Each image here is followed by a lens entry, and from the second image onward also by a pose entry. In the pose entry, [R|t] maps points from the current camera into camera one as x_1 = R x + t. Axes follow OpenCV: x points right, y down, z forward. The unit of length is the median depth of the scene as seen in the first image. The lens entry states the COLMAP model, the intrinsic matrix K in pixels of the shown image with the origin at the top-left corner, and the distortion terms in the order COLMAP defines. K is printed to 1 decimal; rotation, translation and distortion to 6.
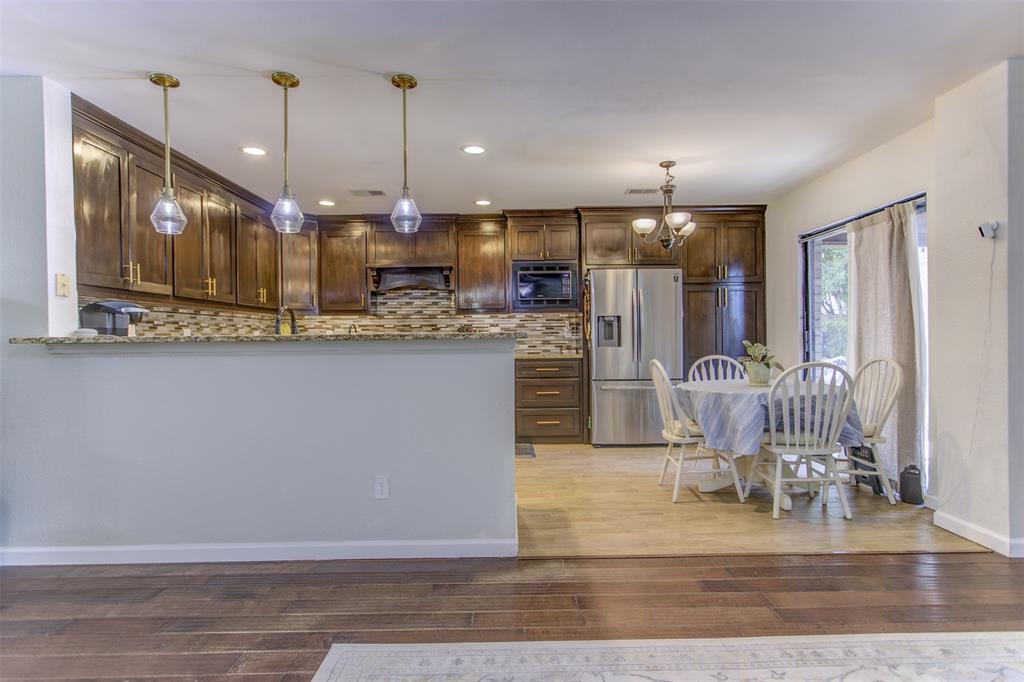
lens RADIAL K [[529.2, 0, 515.7], [0, 529.2, 342.7], [0, 0, 1]] dist [-0.001355, 0.000442]
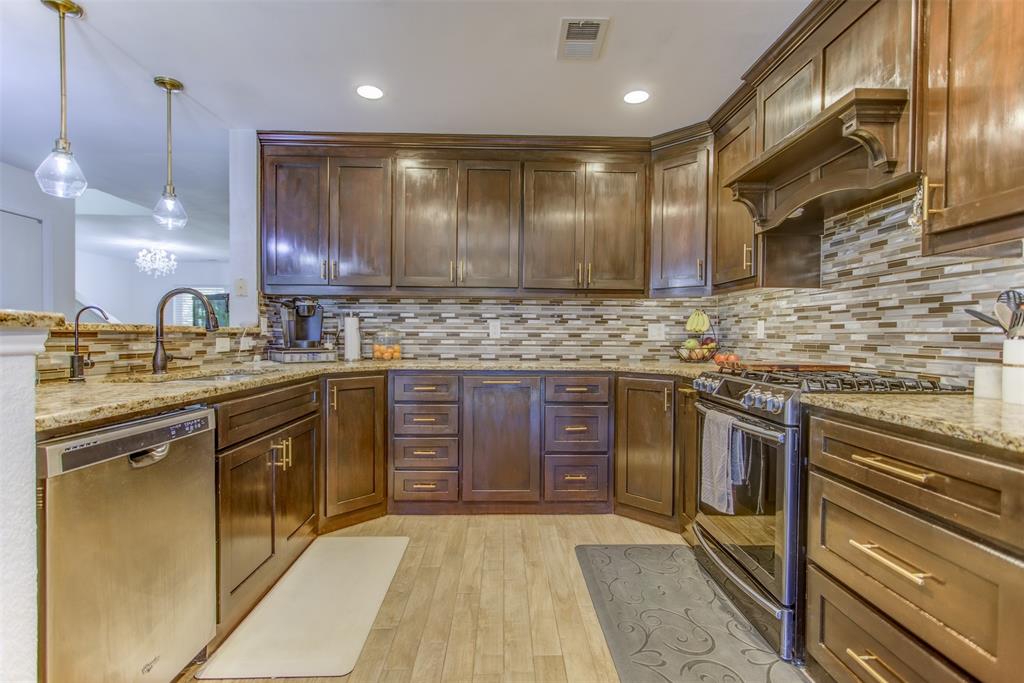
lens RADIAL K [[480.7, 0, 514.4], [0, 480.7, 343.4], [0, 0, 1]] dist [0.004097, 0.002251]
pose [[0.014481, 0.025666, -0.999566, 0.159690], [-0.020117, 0.999476, 0.025372, -0.008230], [0.999693, 0.019741, 0.014989, 0.828068]]
